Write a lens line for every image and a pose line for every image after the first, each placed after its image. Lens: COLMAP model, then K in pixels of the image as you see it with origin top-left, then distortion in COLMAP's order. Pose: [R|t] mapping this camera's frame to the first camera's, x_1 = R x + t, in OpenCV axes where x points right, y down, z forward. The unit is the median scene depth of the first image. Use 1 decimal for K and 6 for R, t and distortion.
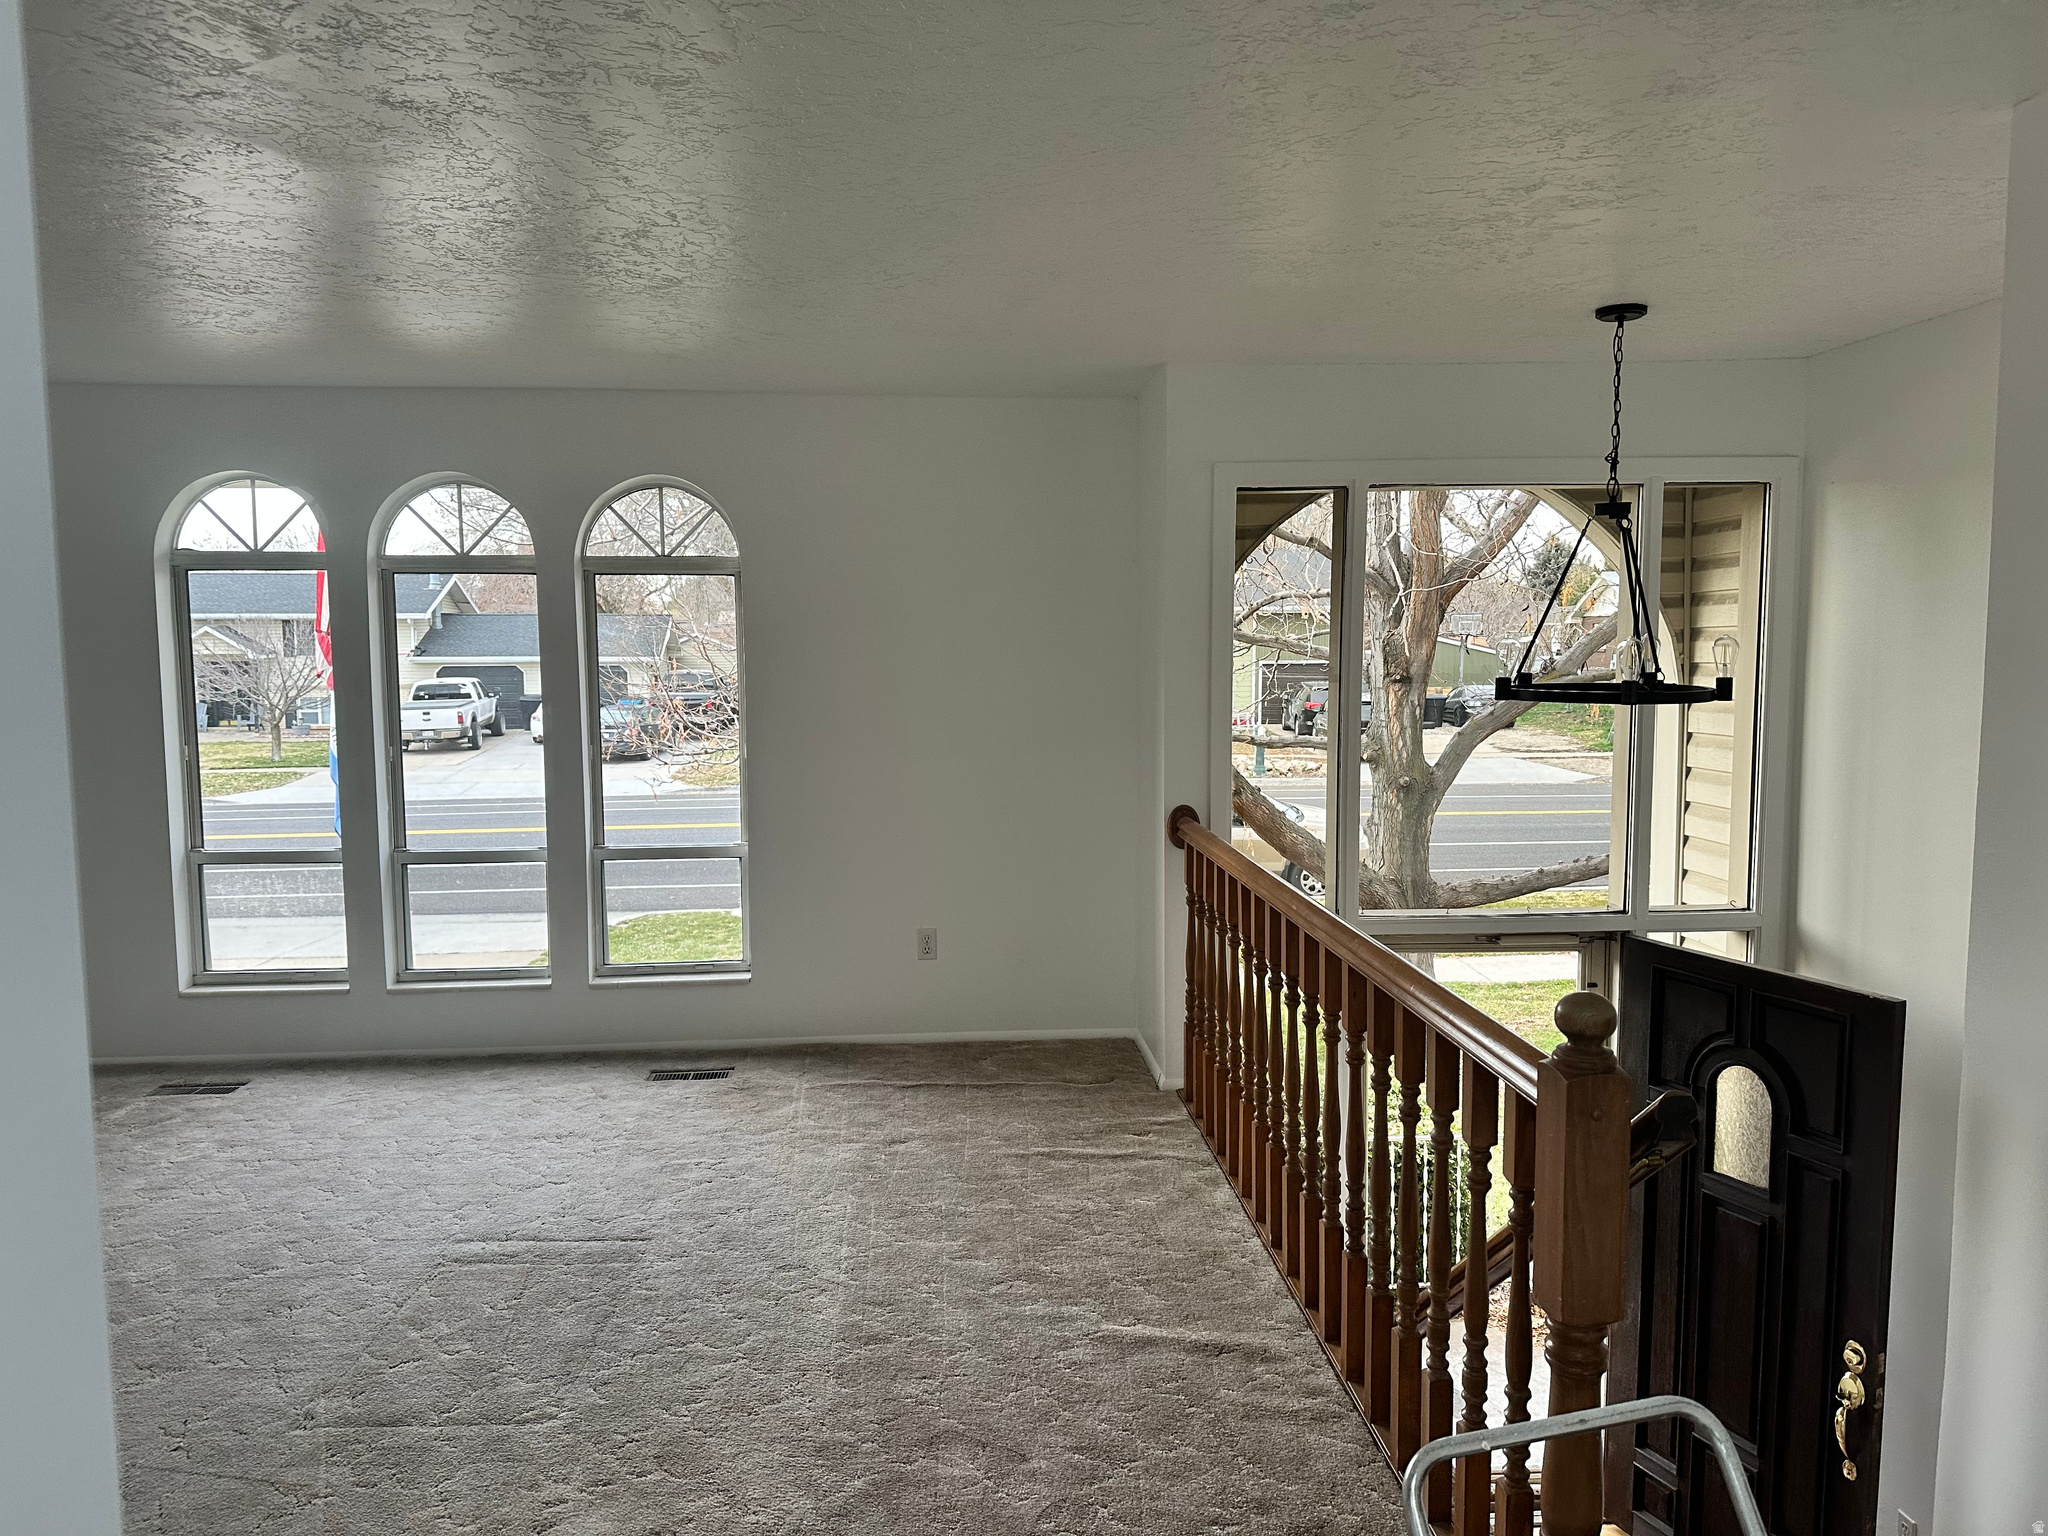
lens RADIAL K [[1425.8, 0, 1011.5], [0, 1425.8, 765.7], [0, 0, 1]] dist [0.045526, -0.050153]
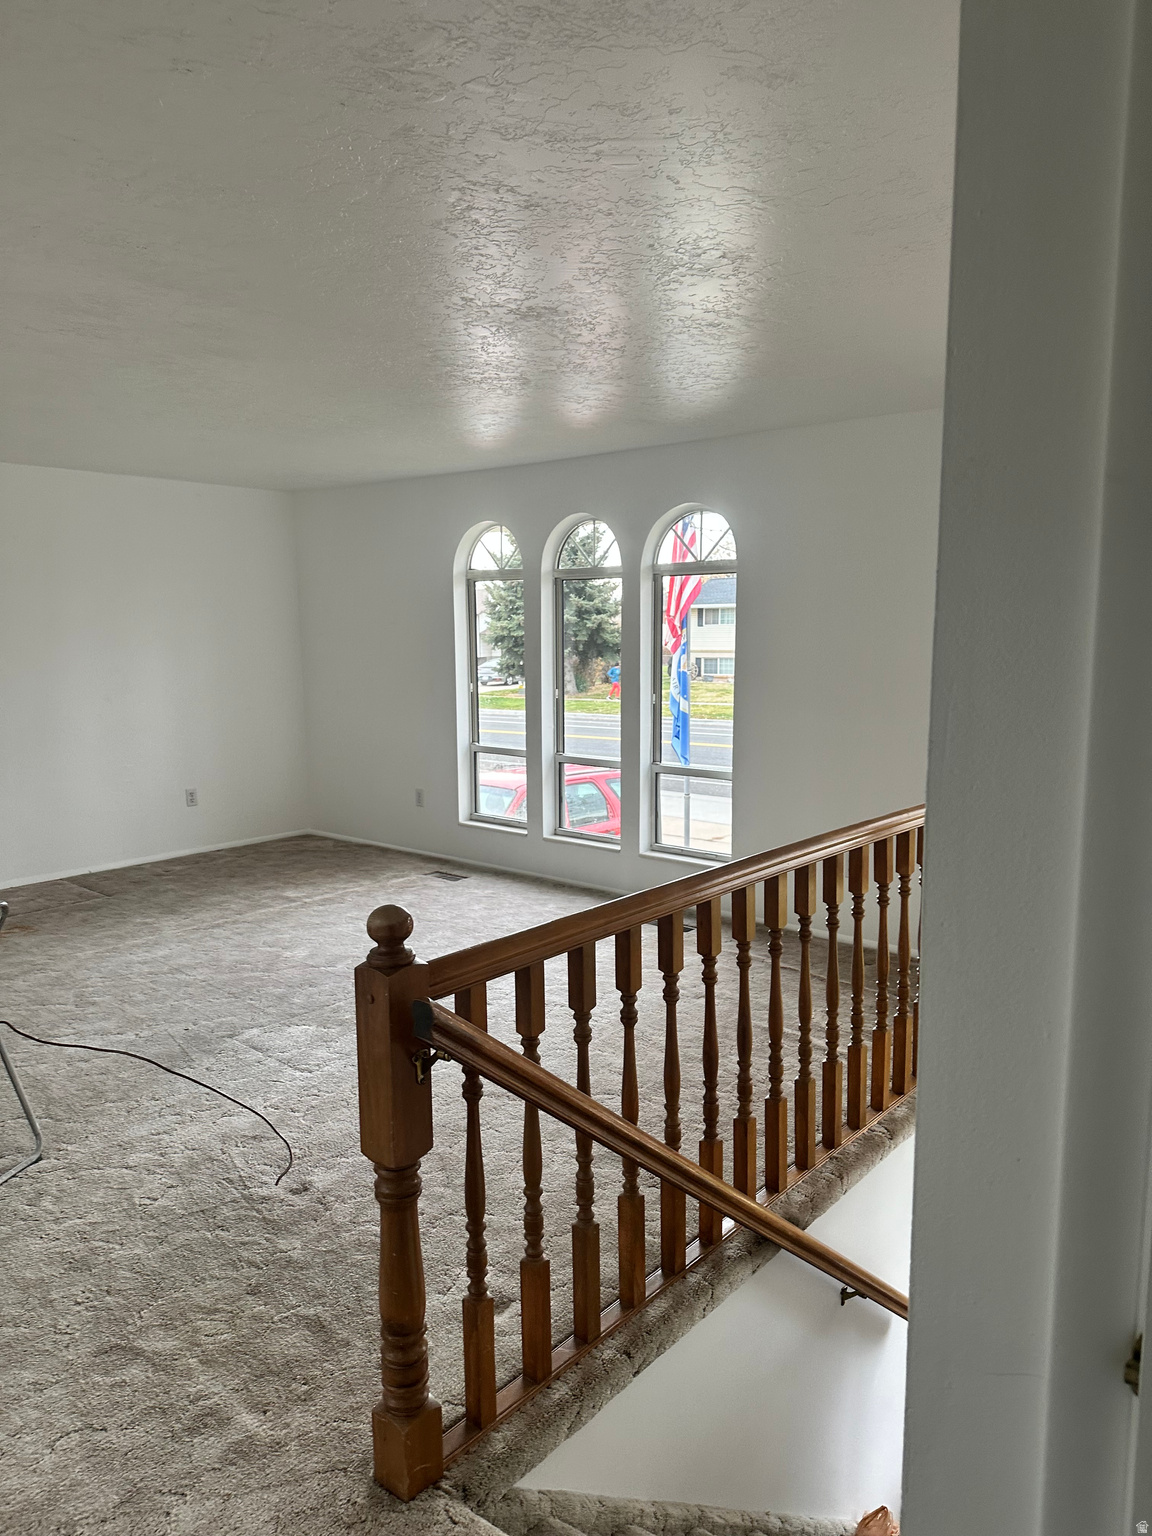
lens RADIAL K [[1052.1, 0, 564.8], [0, 1052.1, 783.0], [0, 0, 1]] dist [0.046023, -0.004640]
pose [[0.716196, 0.108381, -0.689433, 0.517968], [-0.058884, 0.993730, 0.095047, -0.027359], [0.695411, -0.027475, 0.718087, 0.203960]]
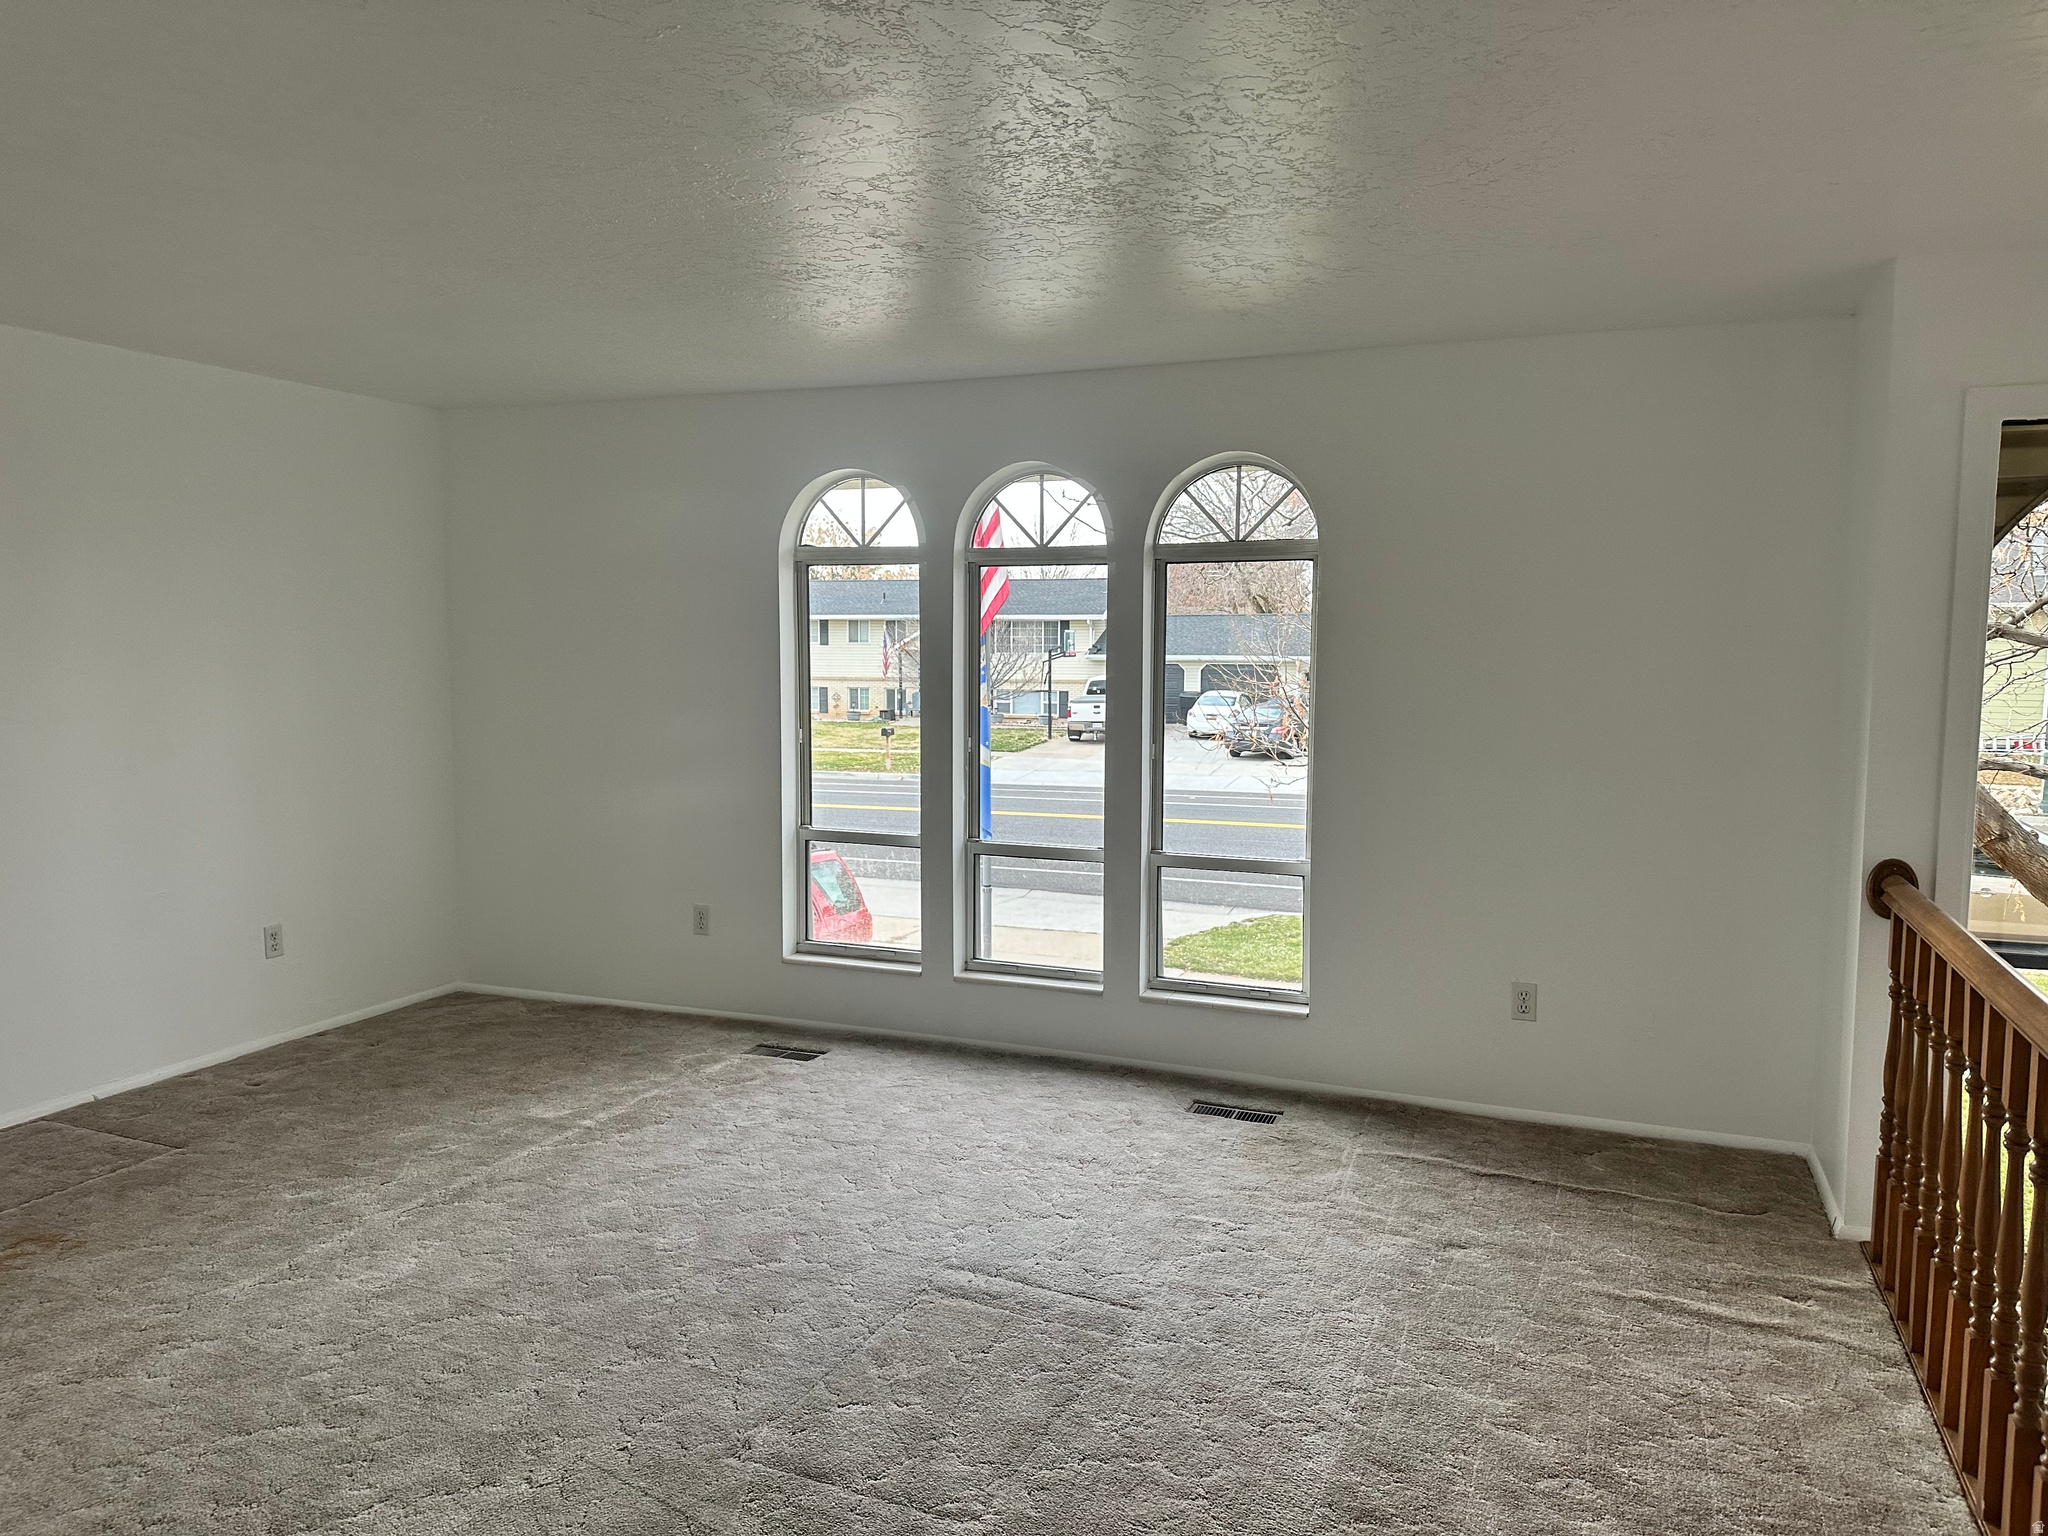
lens RADIAL K [[1425.8, 0, 997.6], [0, 1425.8, 761.0], [0, 0, 1]] dist [0.045526, -0.050153]
pose [[0.892025, 0.048050, -0.449424, 0.047182], [-0.045968, 0.998822, 0.015550, -0.016988], [0.449642, 0.006788, 0.893183, 0.151657]]
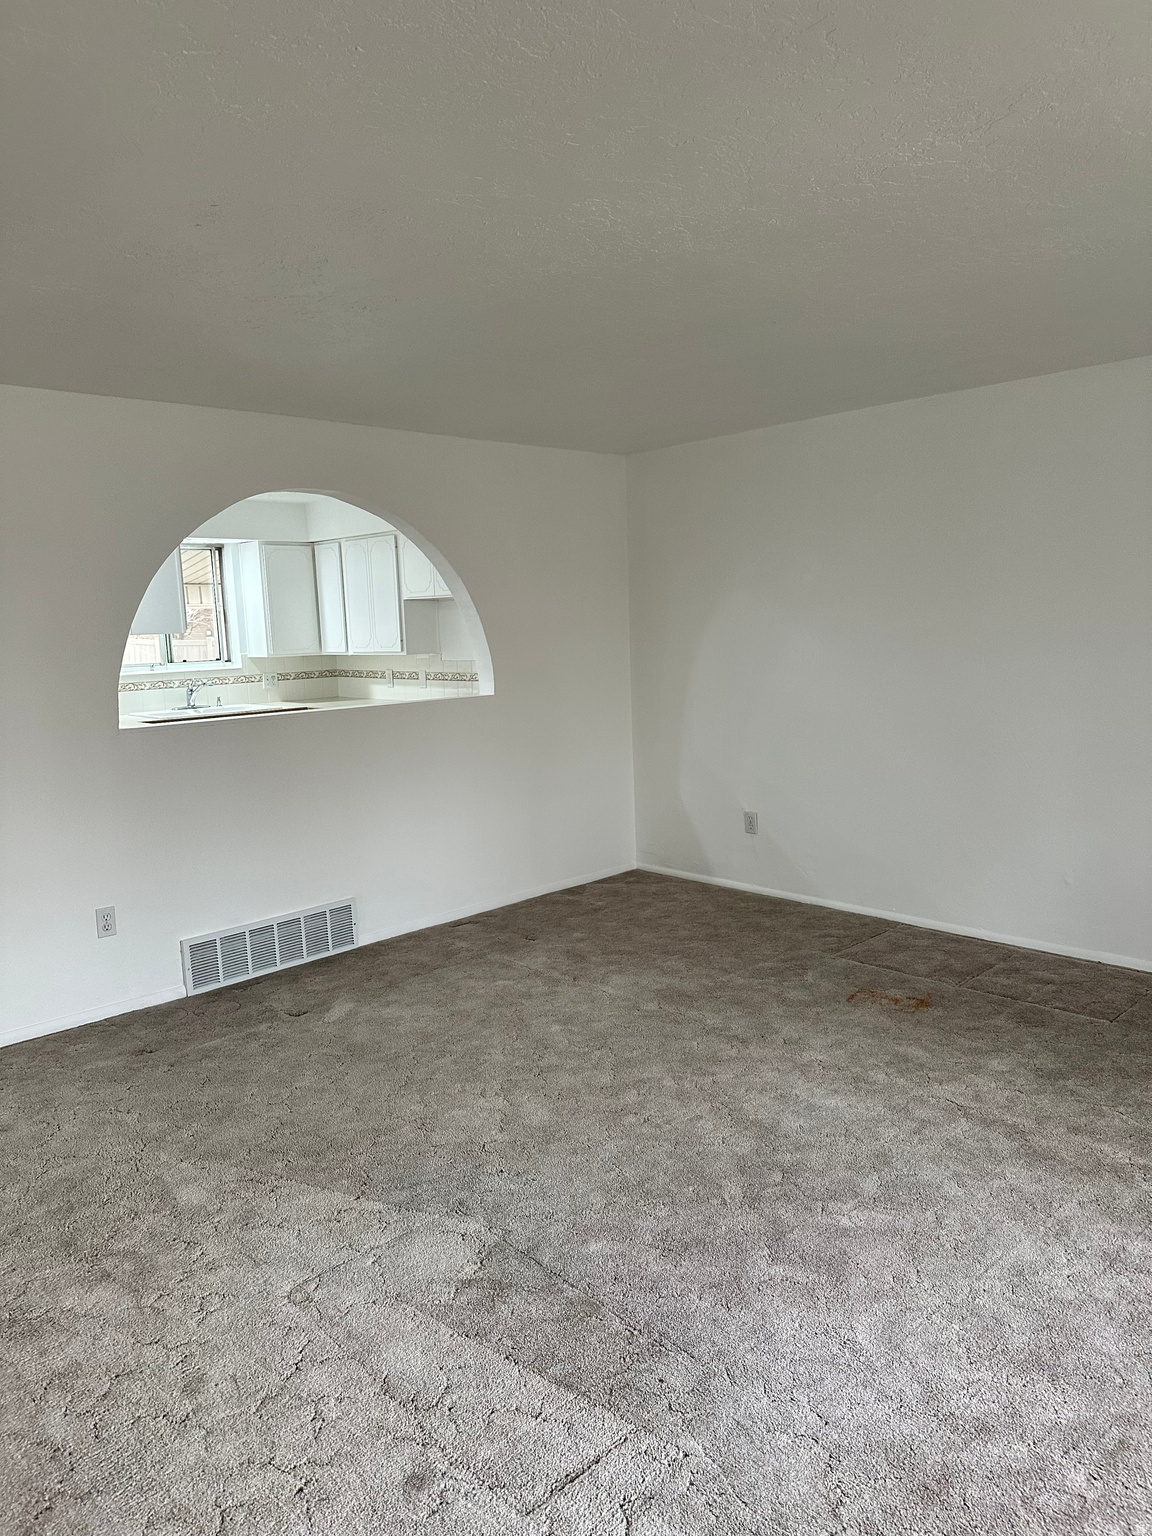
lens RADIAL K [[1069.3, 0, 592.2], [0, 1069.3, 779.0], [0, 0, 1]] dist [0.045526, -0.050153]
pose [[-0.748340, 0.131668, -0.650117, 0.011890], [-0.022085, 0.974612, 0.222809, -0.111755], [0.662948, 0.181094, -0.726433, 1.178671]]
